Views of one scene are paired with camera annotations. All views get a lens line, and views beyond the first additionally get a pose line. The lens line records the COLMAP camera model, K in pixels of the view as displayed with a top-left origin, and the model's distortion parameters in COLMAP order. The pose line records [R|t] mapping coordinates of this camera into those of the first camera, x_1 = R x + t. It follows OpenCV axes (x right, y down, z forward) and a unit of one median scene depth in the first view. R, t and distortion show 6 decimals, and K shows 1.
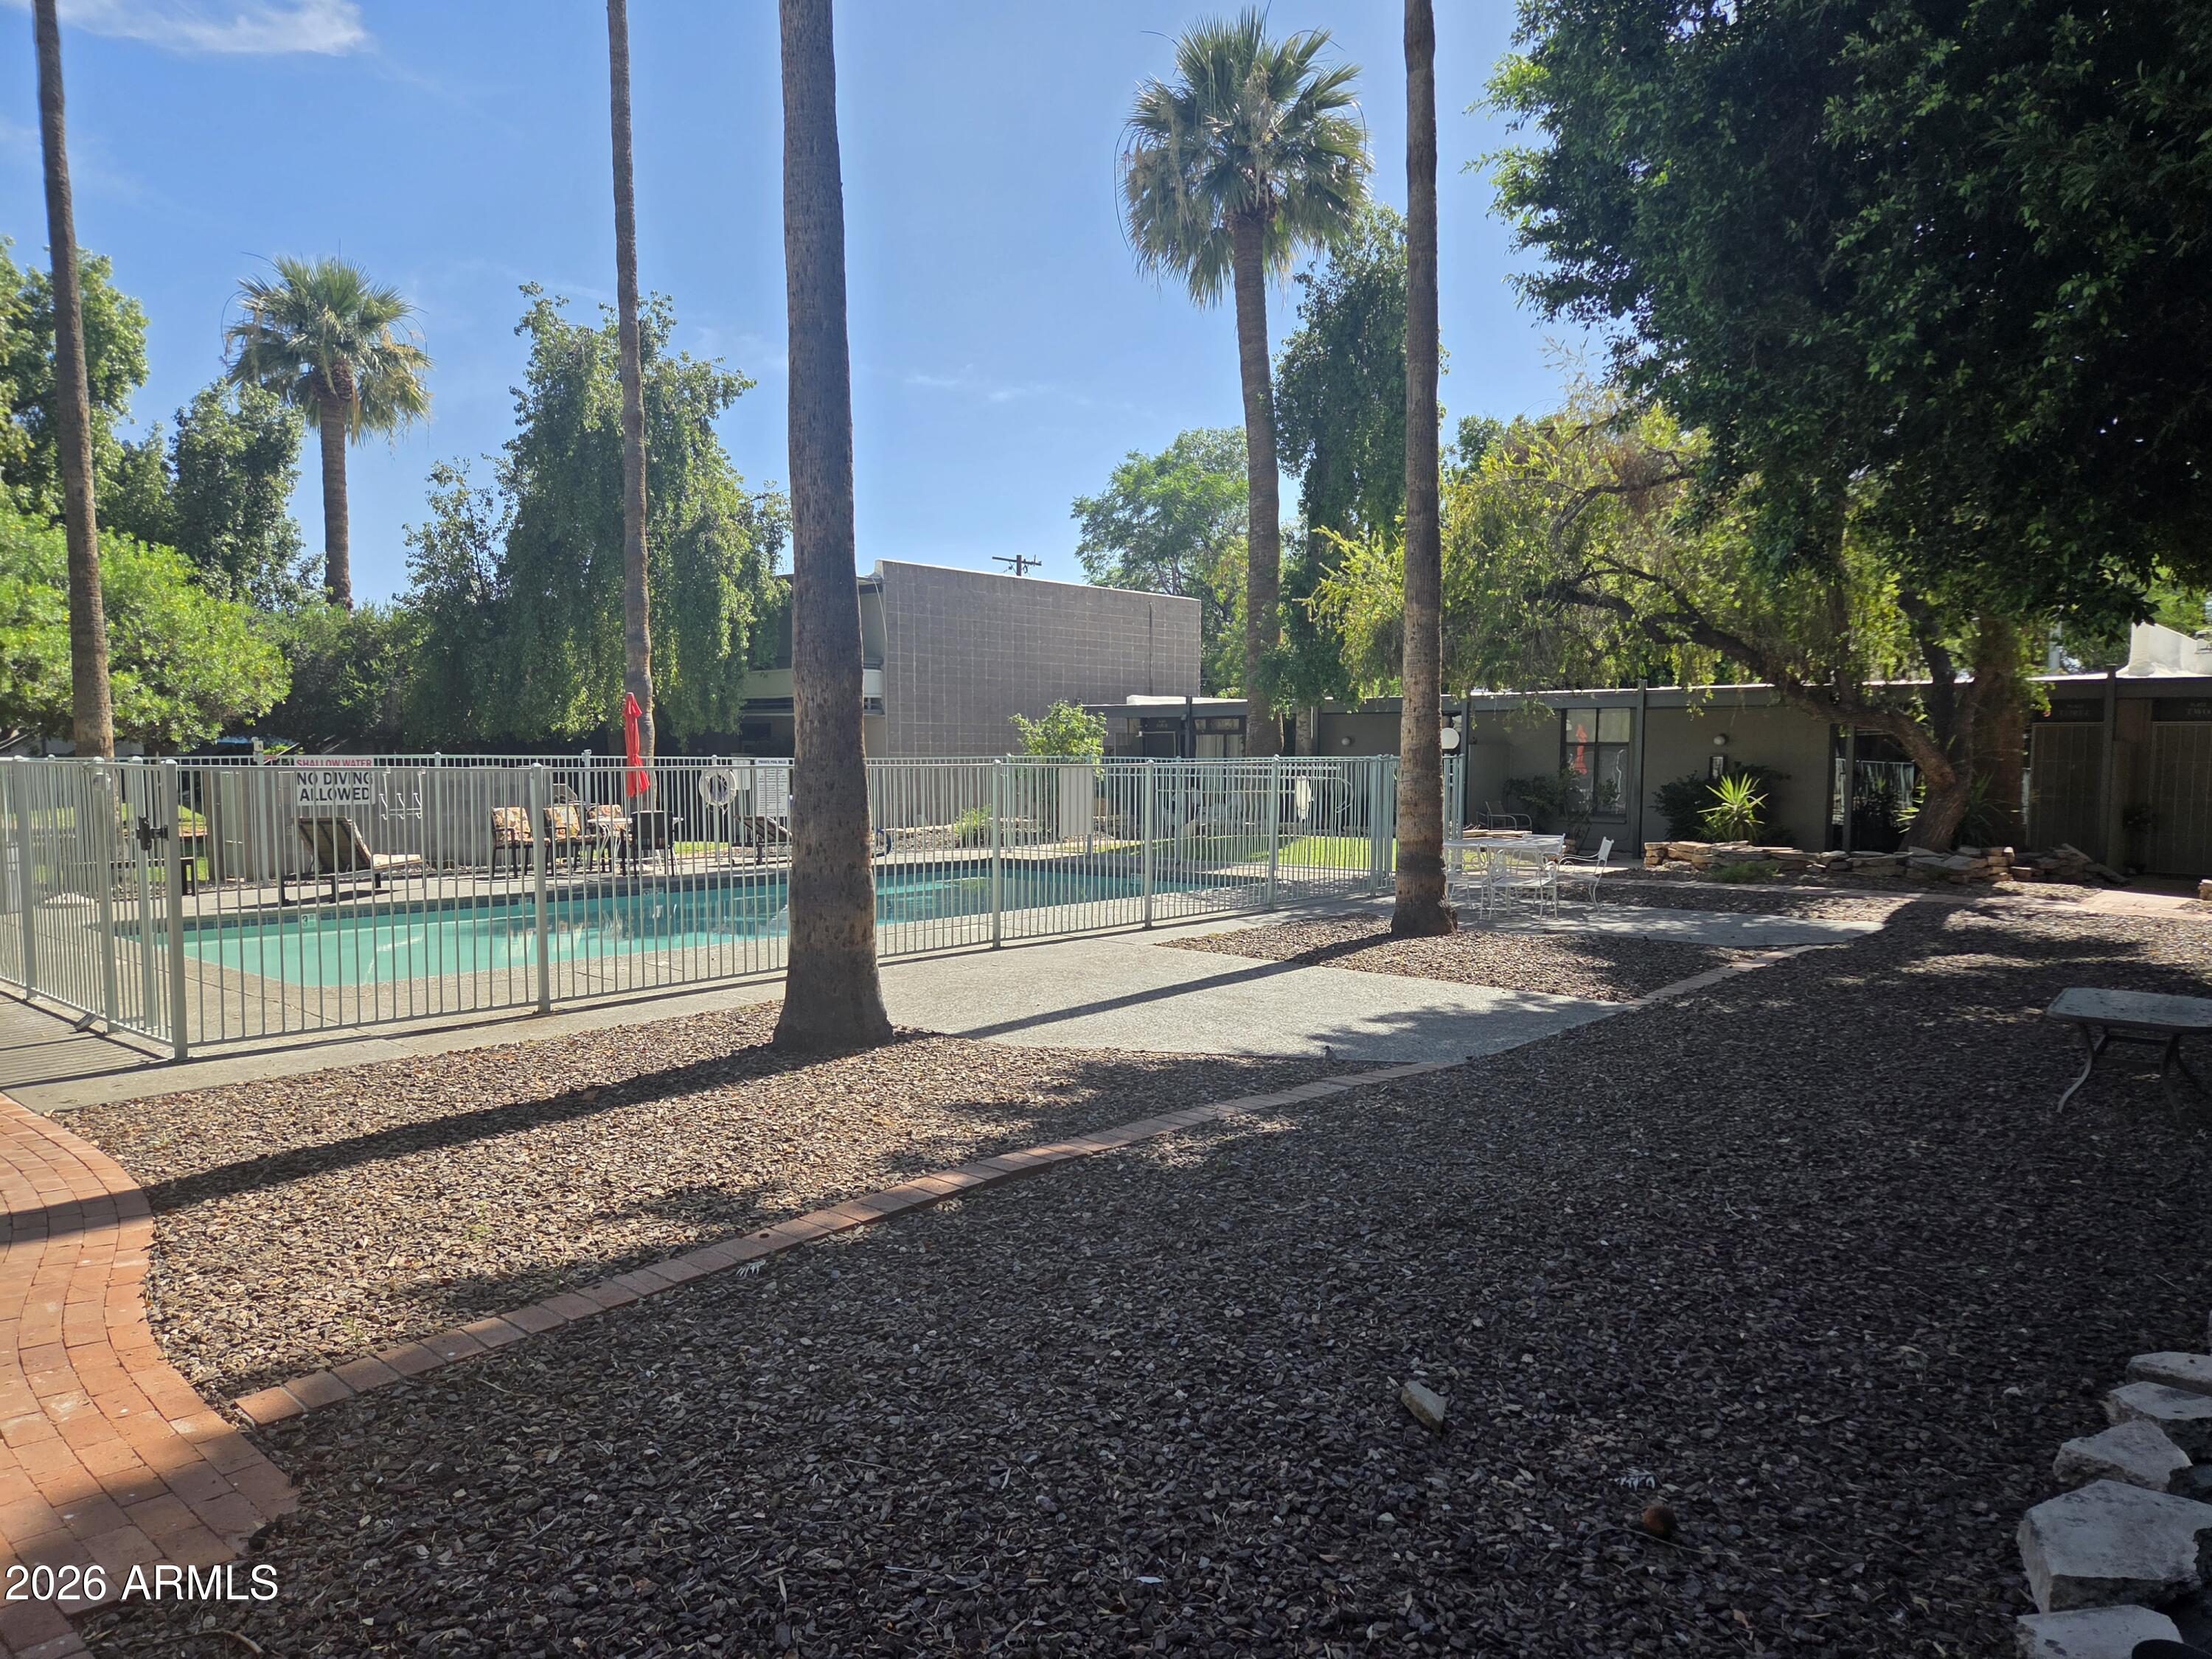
lens RADIAL K [[1515.9, 0, 1105.4], [0, 1515.9, 846.3], [0, 0, 1]] dist [0.035955, -0.014330]
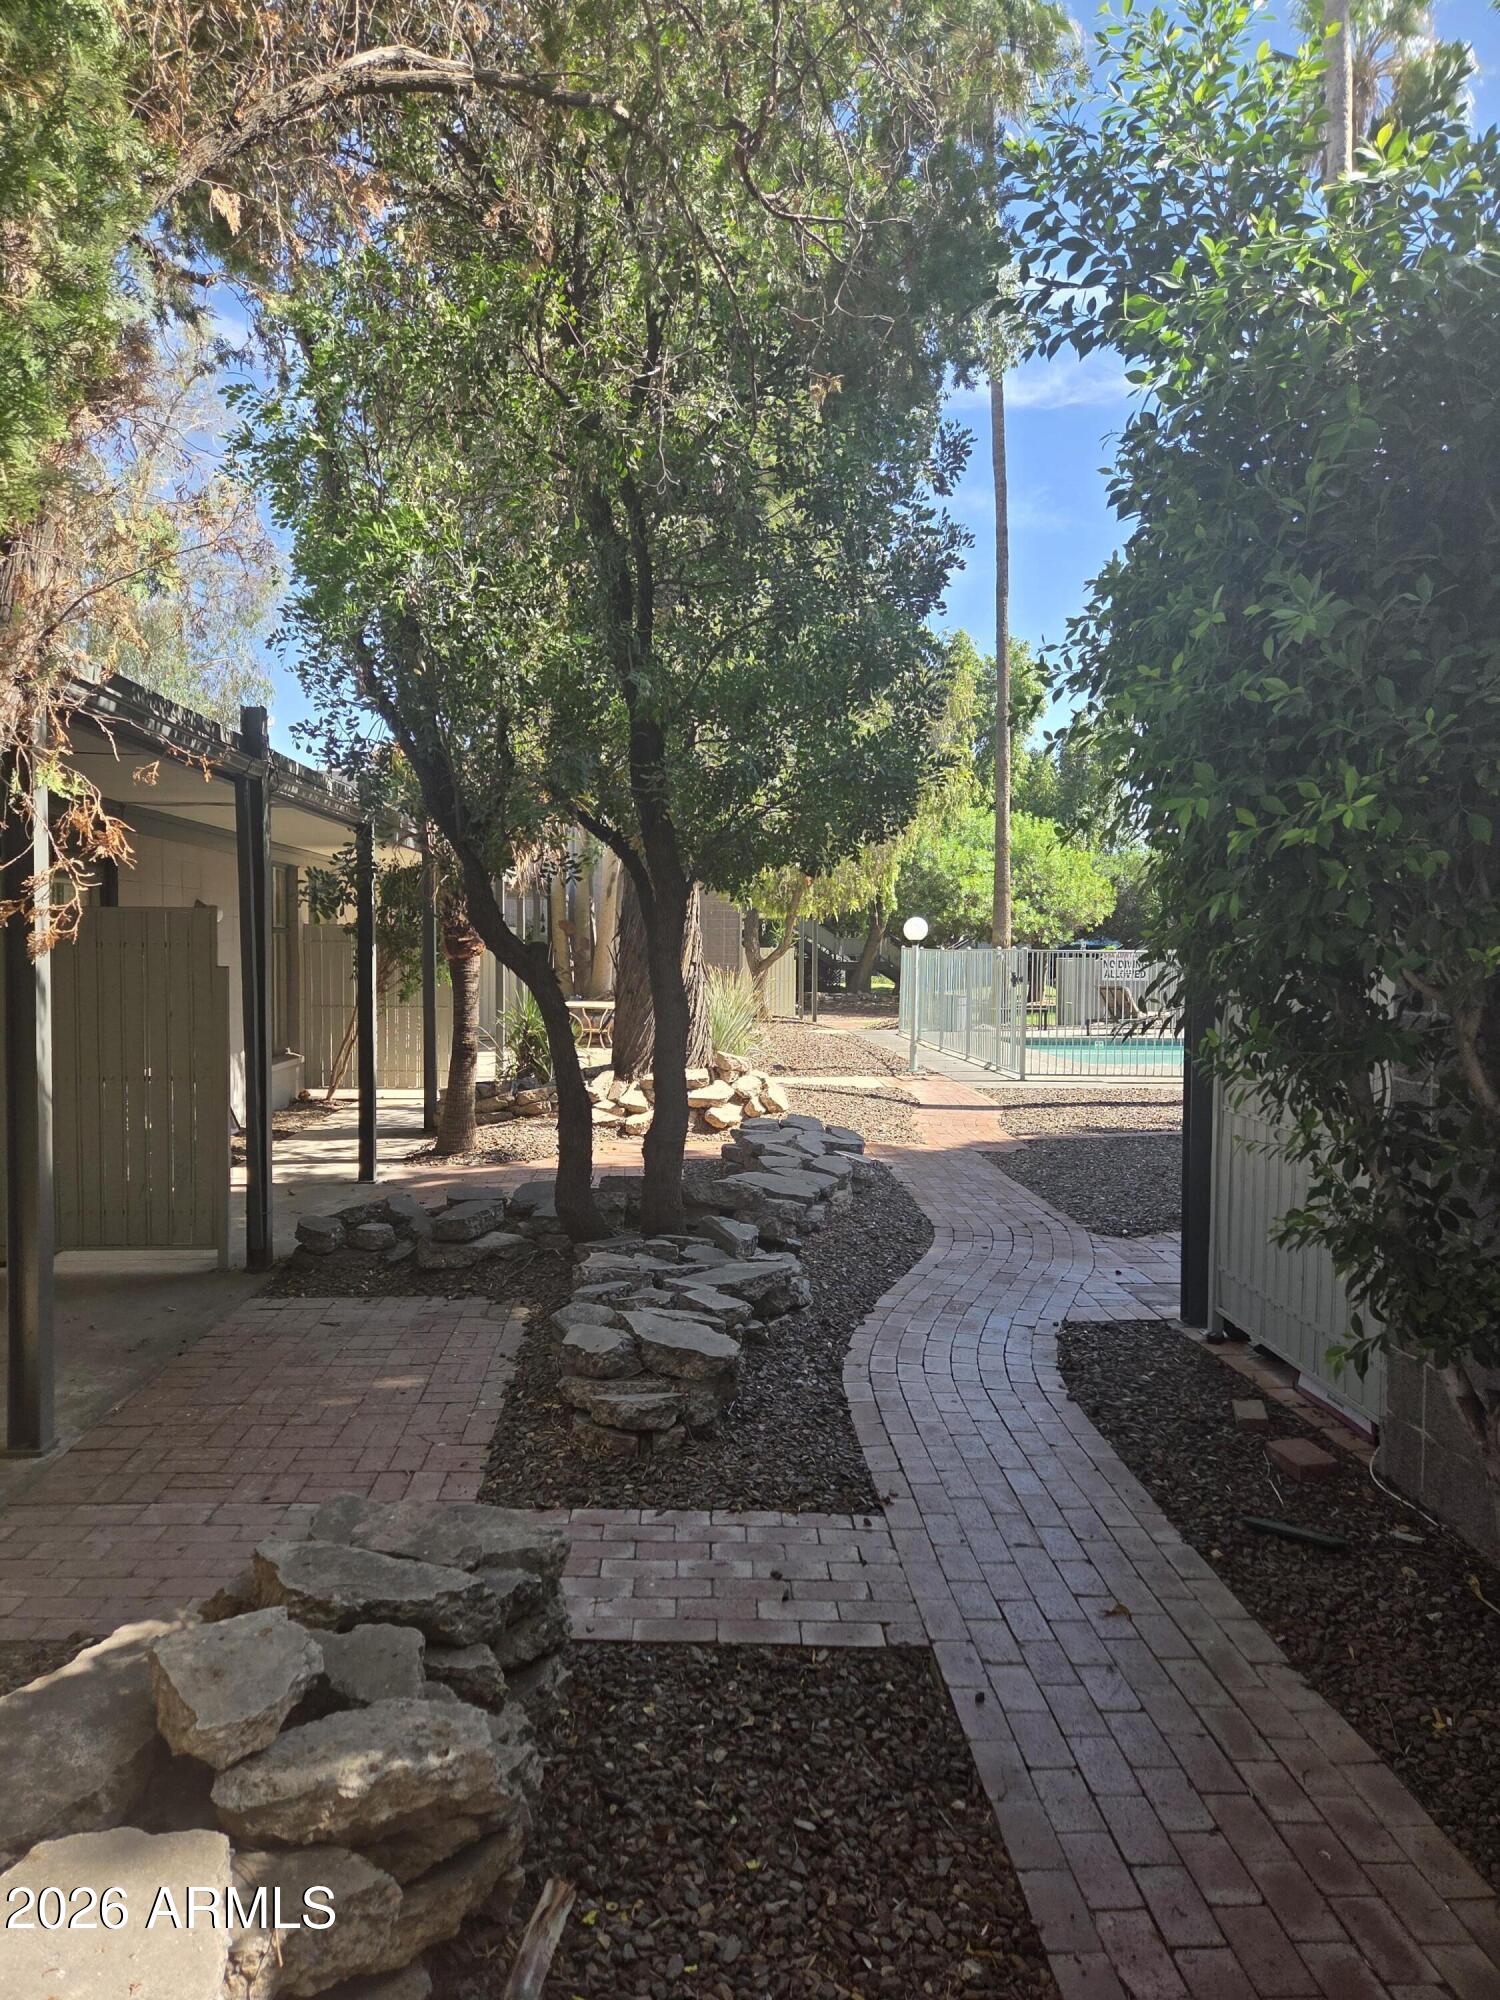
lens RADIAL K [[1370.7, 0, 741.1], [0, 1370.7, 998.5], [0, 0, 1]] dist [0.035955, -0.014330]
pose [[0.714439, 0.025401, -0.699236, 0.145434], [-0.047401, 0.998802, -0.012148, 0.019222], [0.698090, 0.041823, 0.714788, -0.208817]]
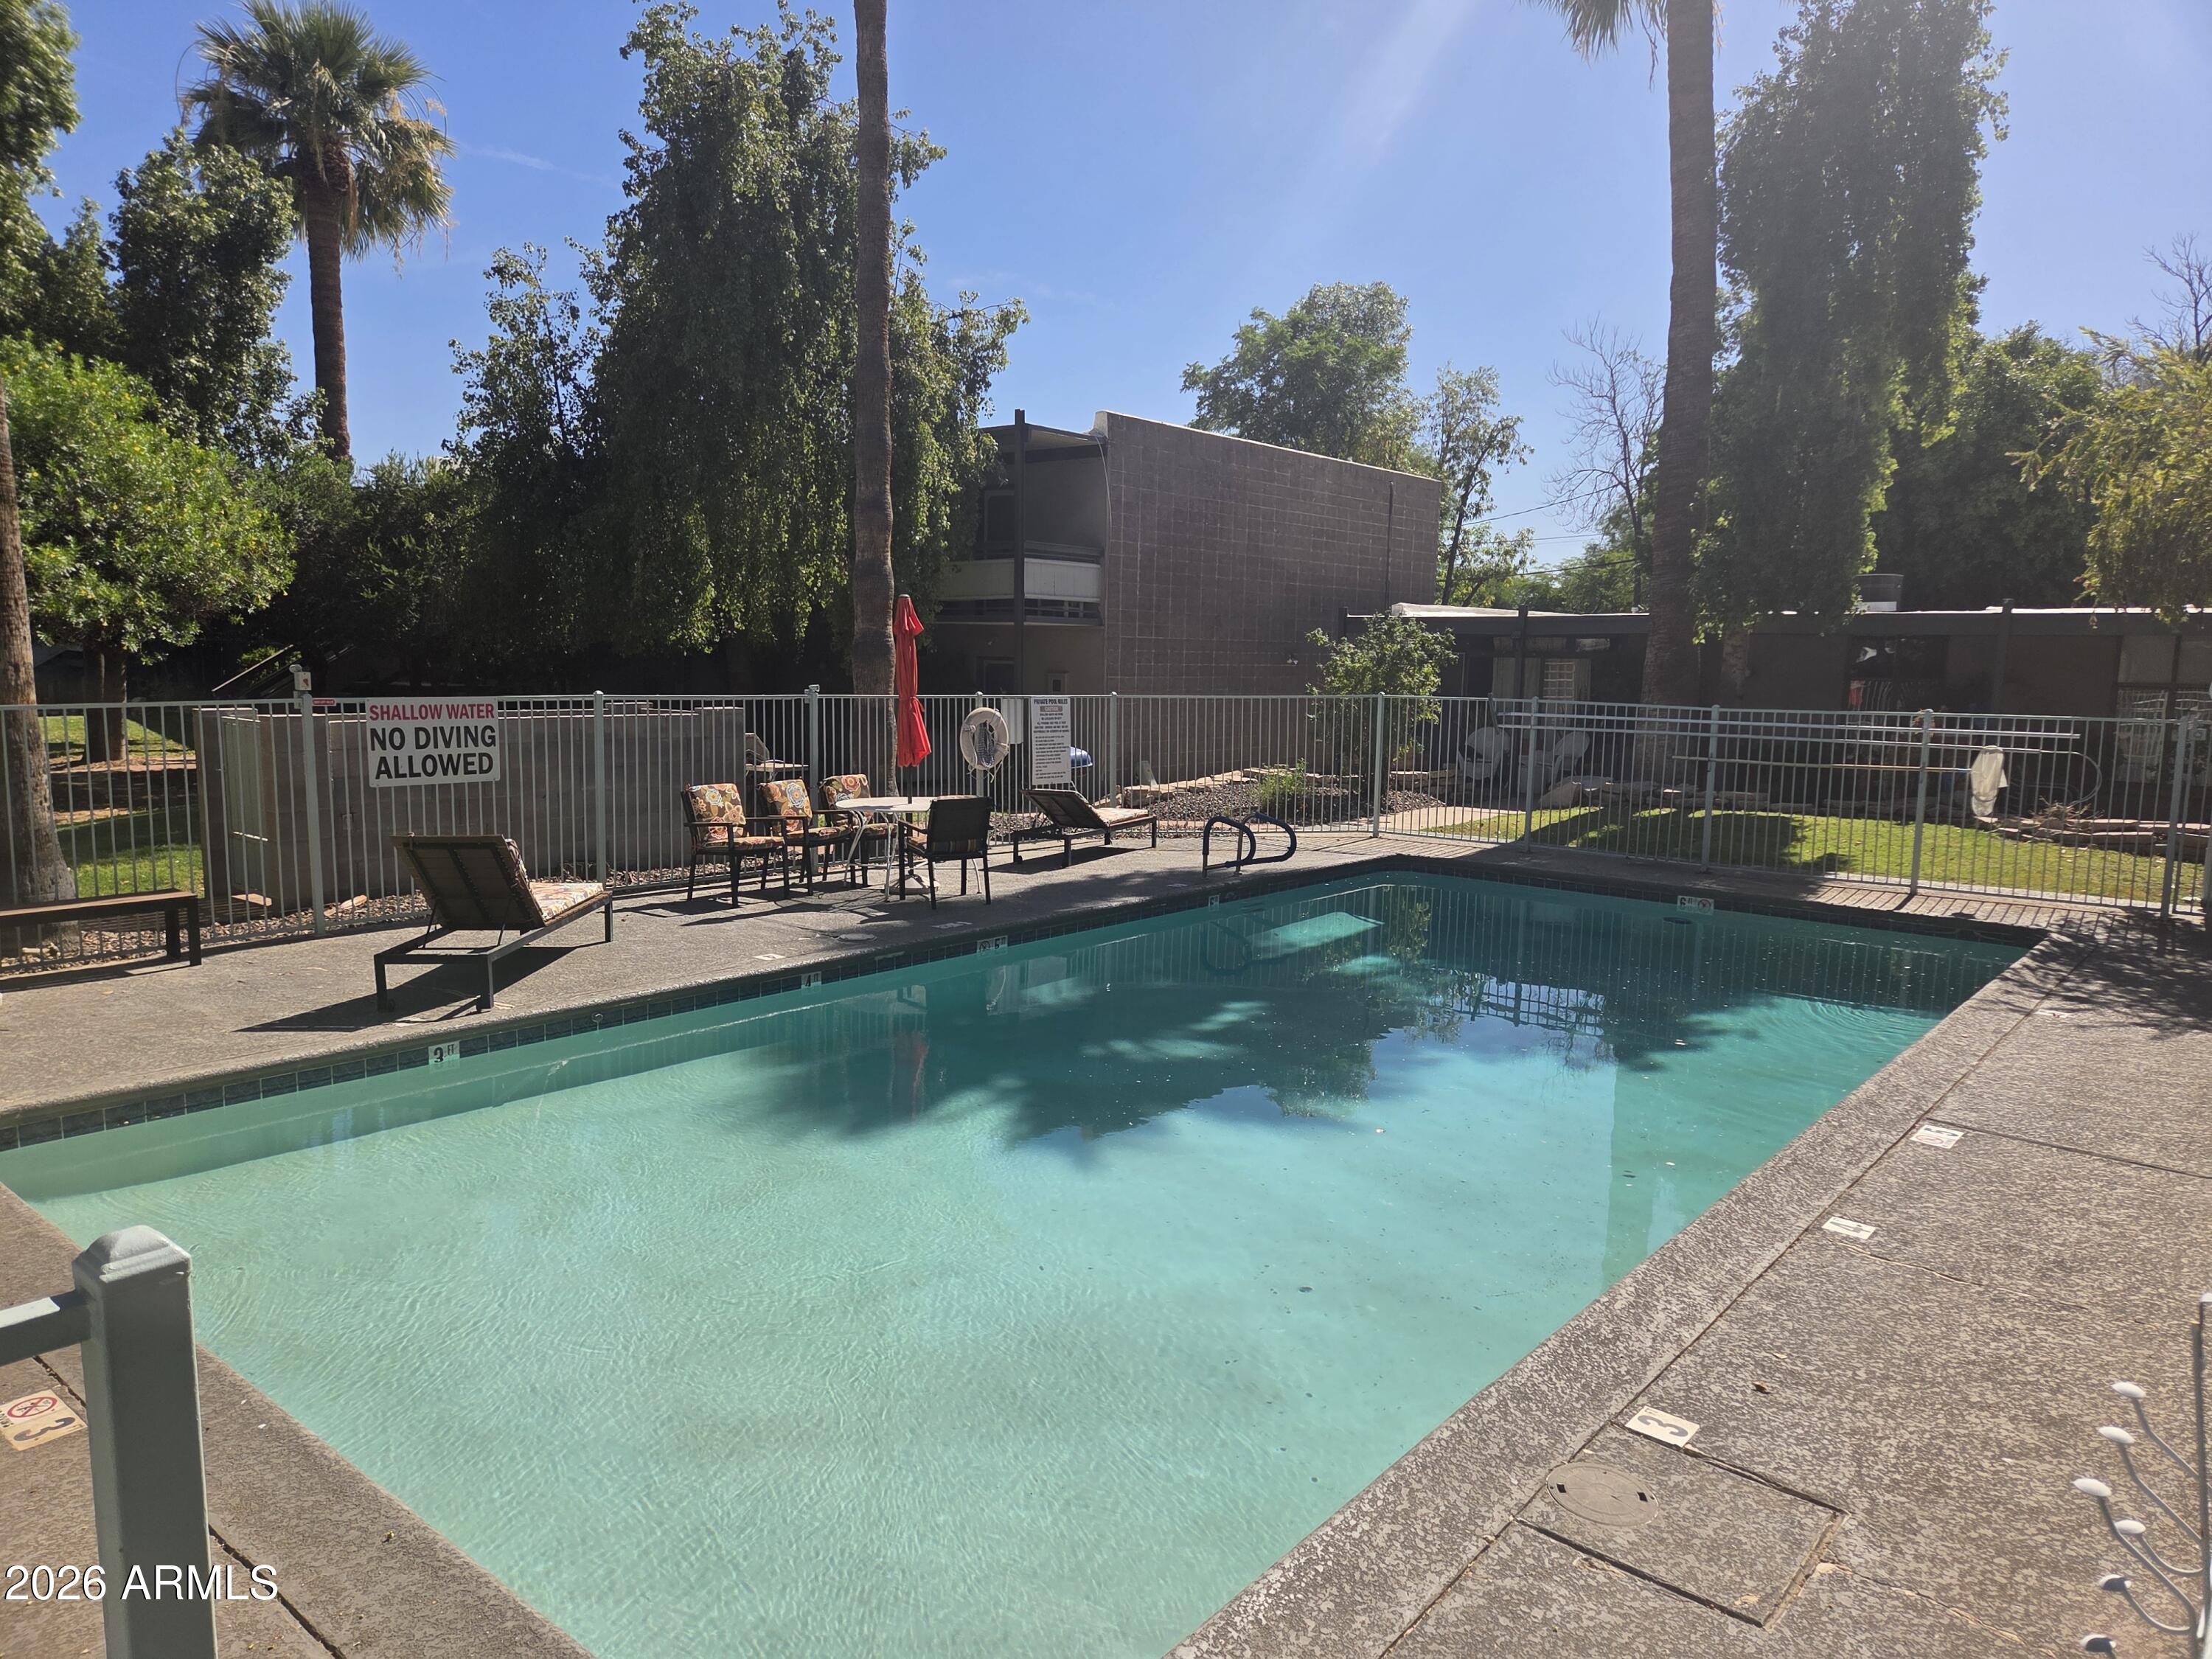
lens RADIAL K [[1515.9, 0, 1090.9], [0, 1515.9, 830.2], [0, 0, 1]] dist [0.035955, -0.014330]
pose [[0.999614, 0.015639, 0.022972, -0.178752], [-0.016858, 0.998406, 0.053855, -0.029220], [-0.022093, -0.054221, 0.998284, 0.280155]]
